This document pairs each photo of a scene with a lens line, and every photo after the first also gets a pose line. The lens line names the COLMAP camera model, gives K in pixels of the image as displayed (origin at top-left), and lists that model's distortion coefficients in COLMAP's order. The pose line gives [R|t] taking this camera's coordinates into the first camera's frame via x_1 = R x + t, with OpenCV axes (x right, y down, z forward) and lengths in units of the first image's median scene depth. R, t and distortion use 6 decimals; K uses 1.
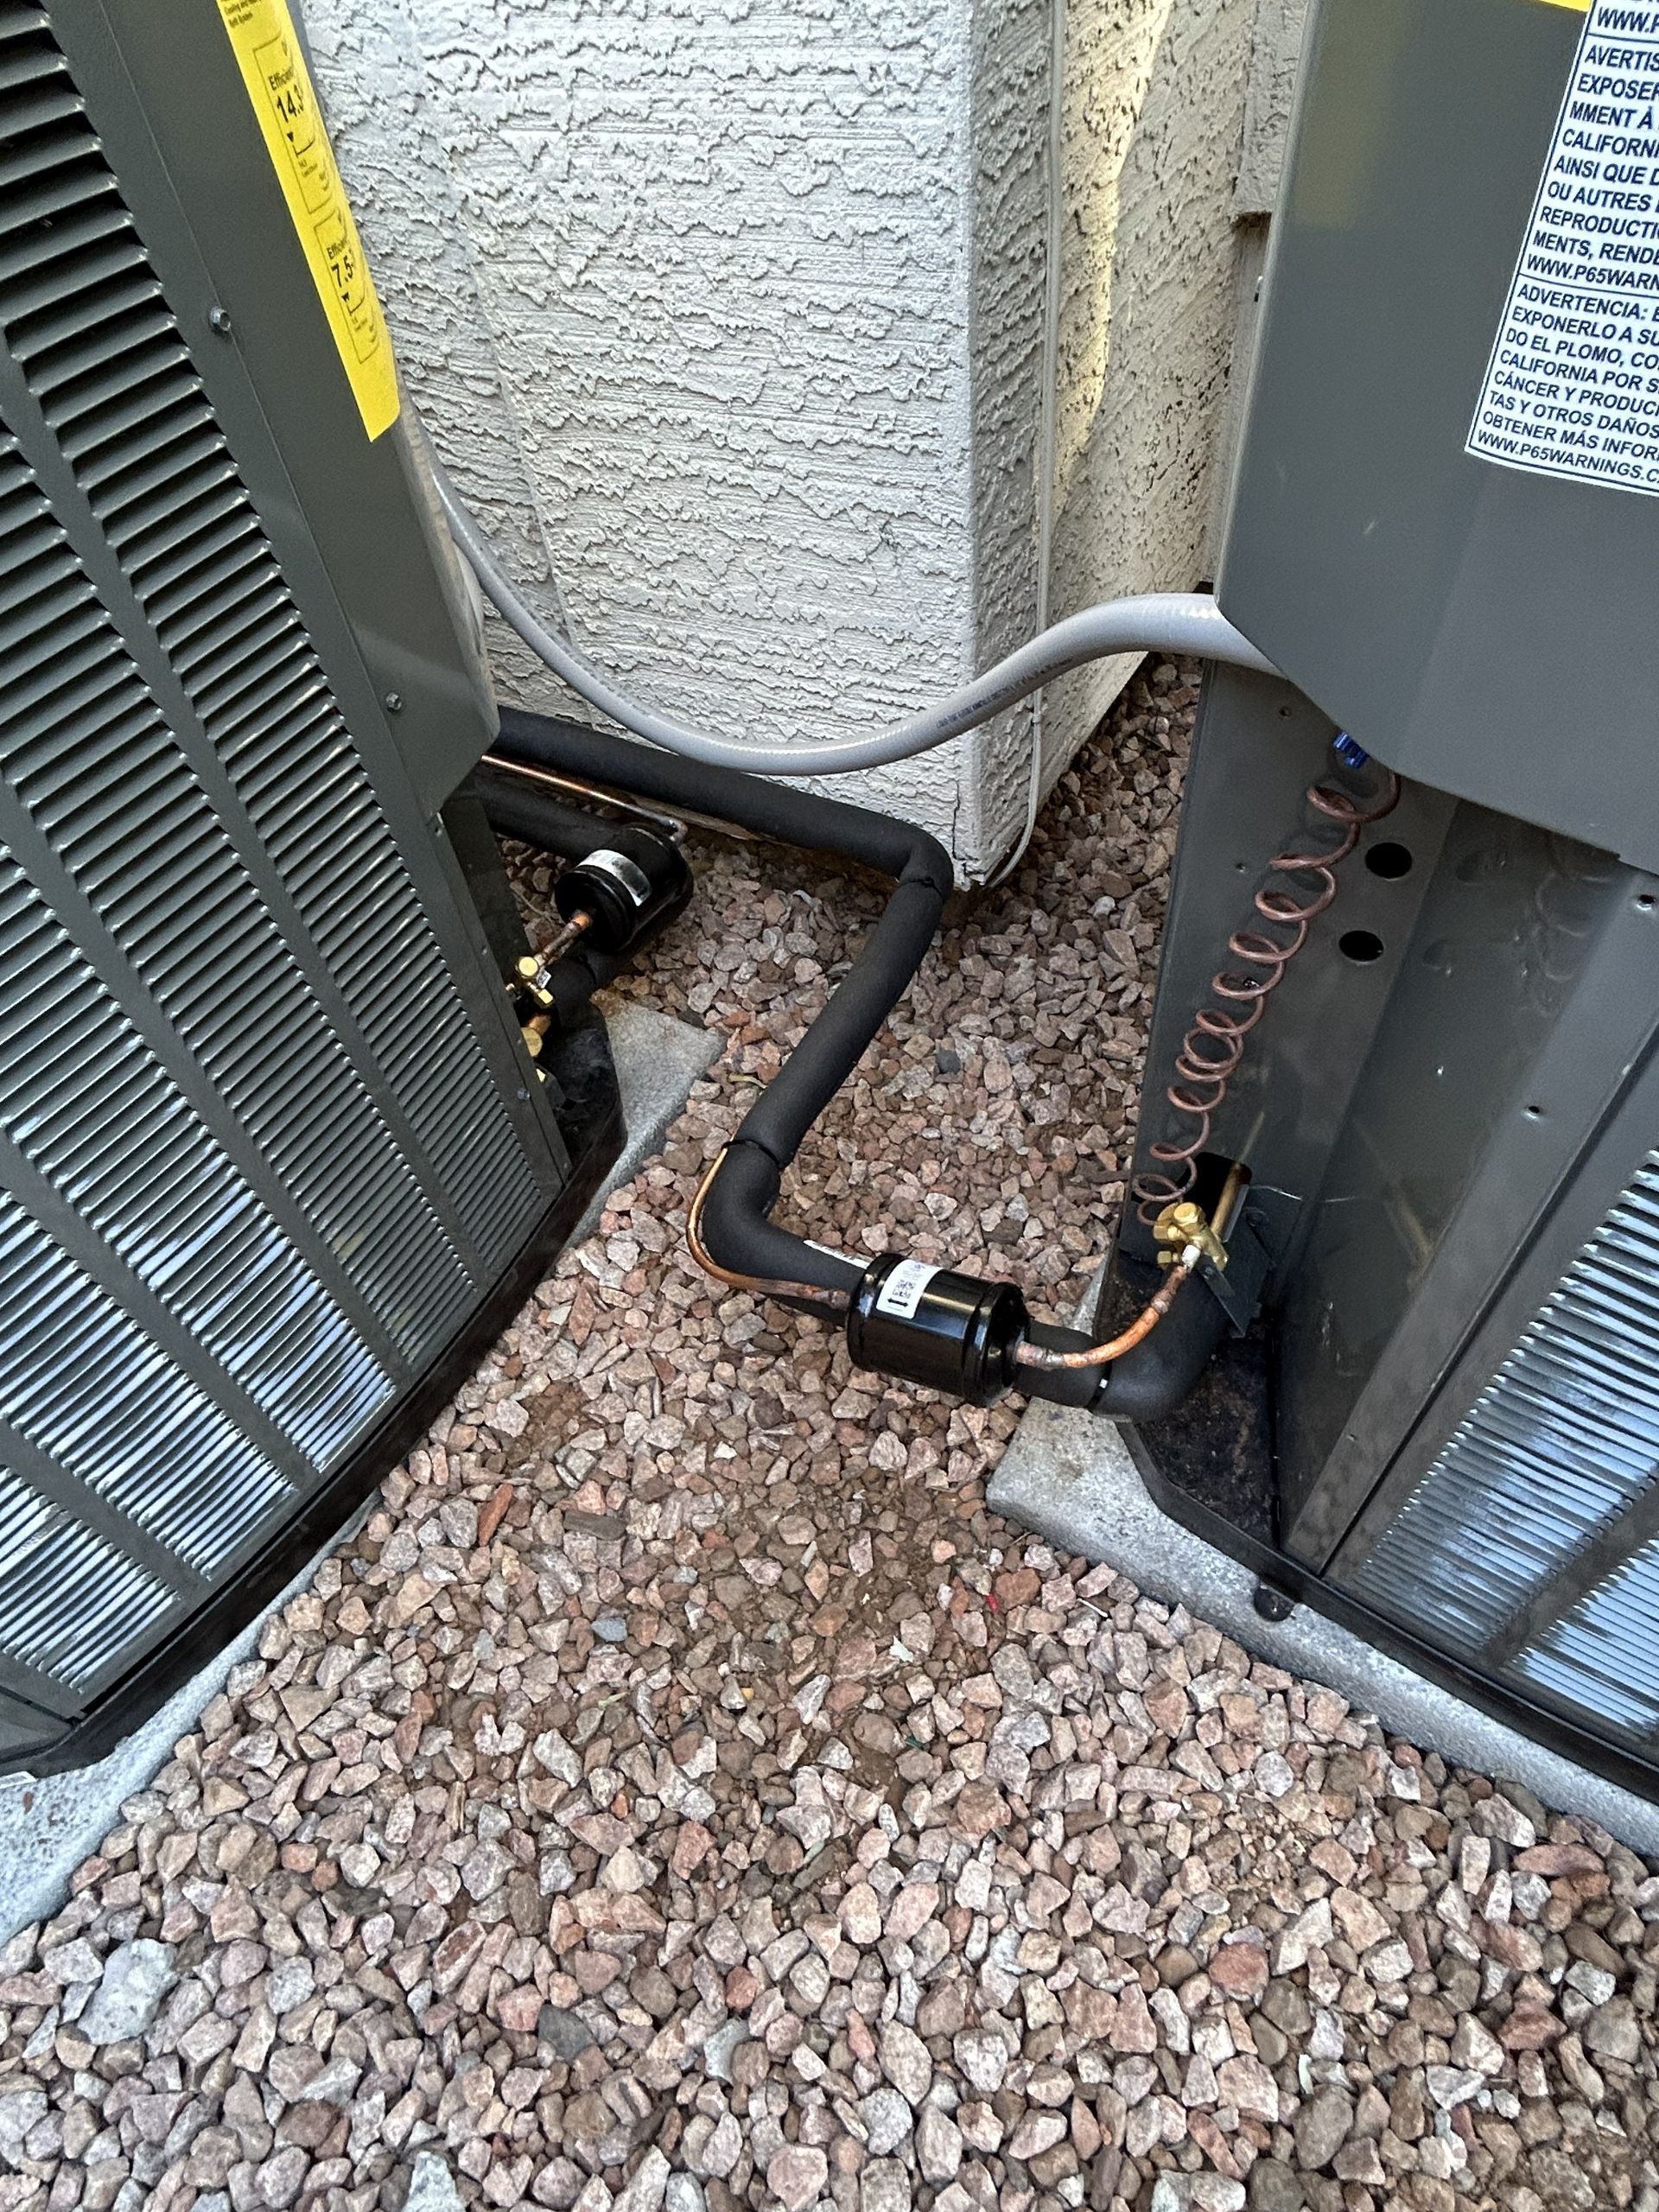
lens RADIAL K [[1287.8, 0, 840.9], [0, 1287.8, 1098.0], [0, 0, 1]] dist [-0.007568, -0.000772]
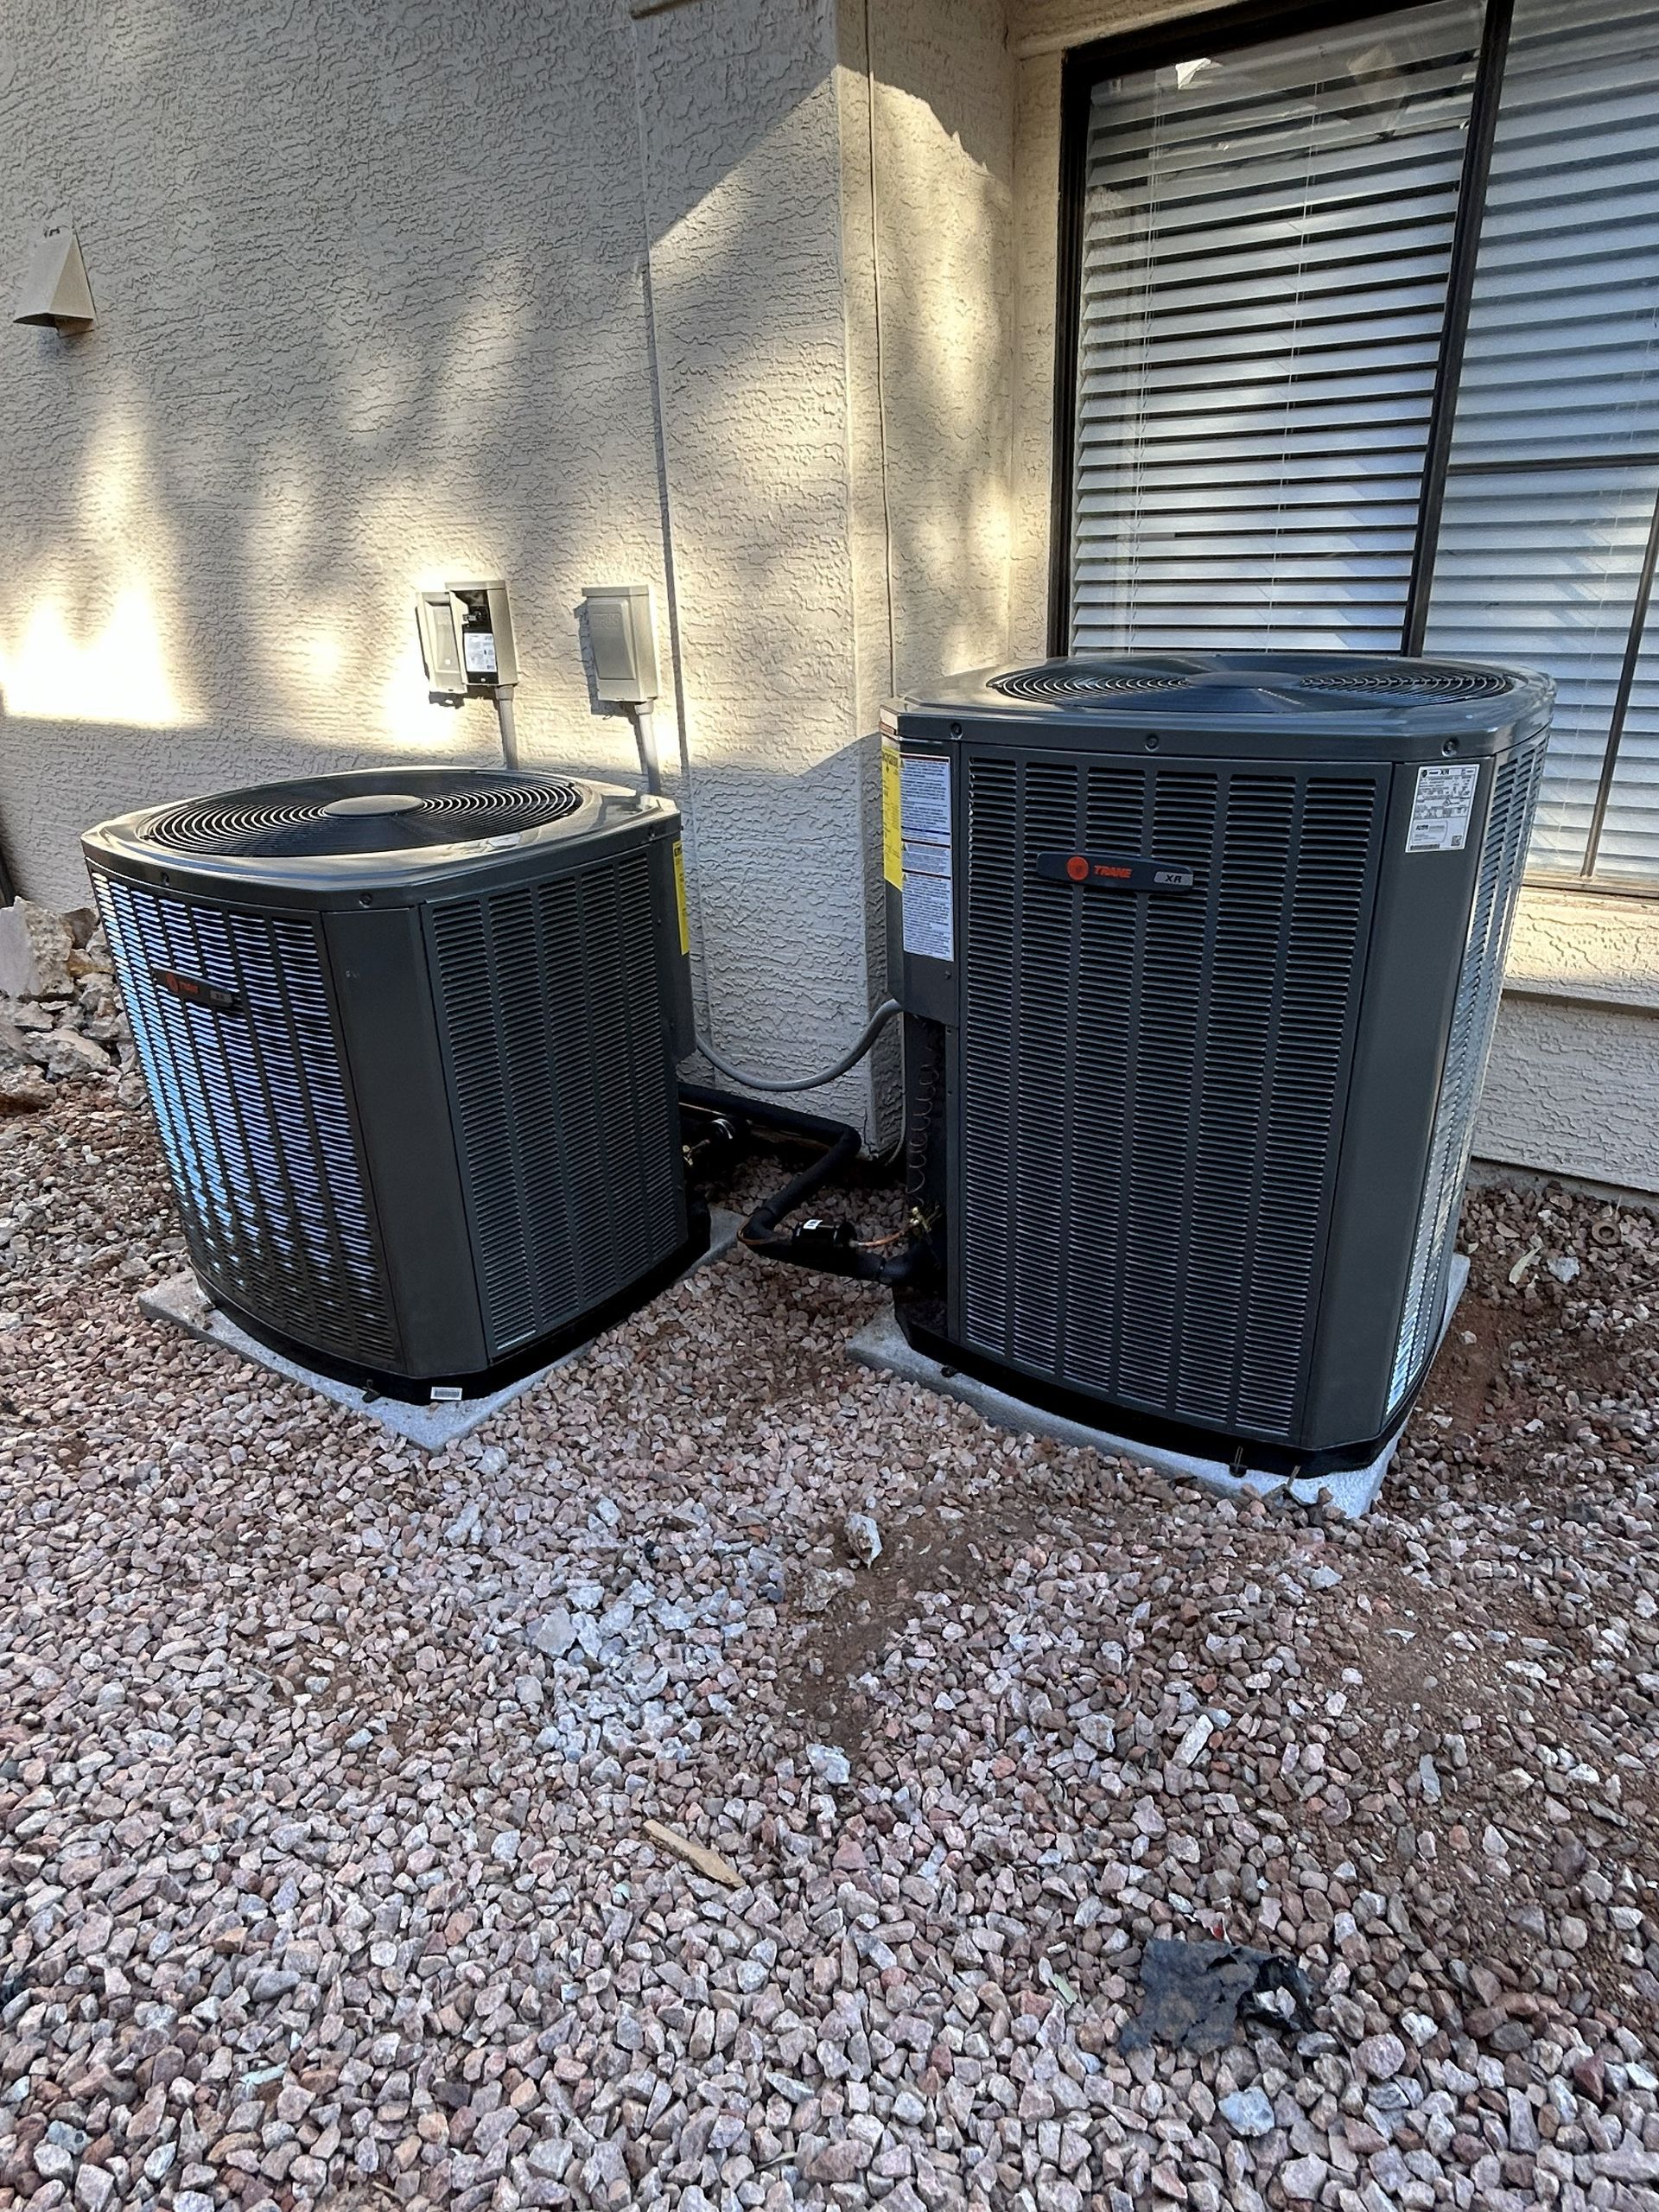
lens RADIAL K [[1287.8, 0, 834.5], [0, 1287.8, 1107.2], [0, 0, 1]] dist [-0.007568, -0.000772]
pose [[0.996122, 0.069663, -0.053733, 0.189283], [-0.086166, 0.895825, -0.435974, 0.952738], [0.017764, 0.438914, 0.898354, -1.384767]]
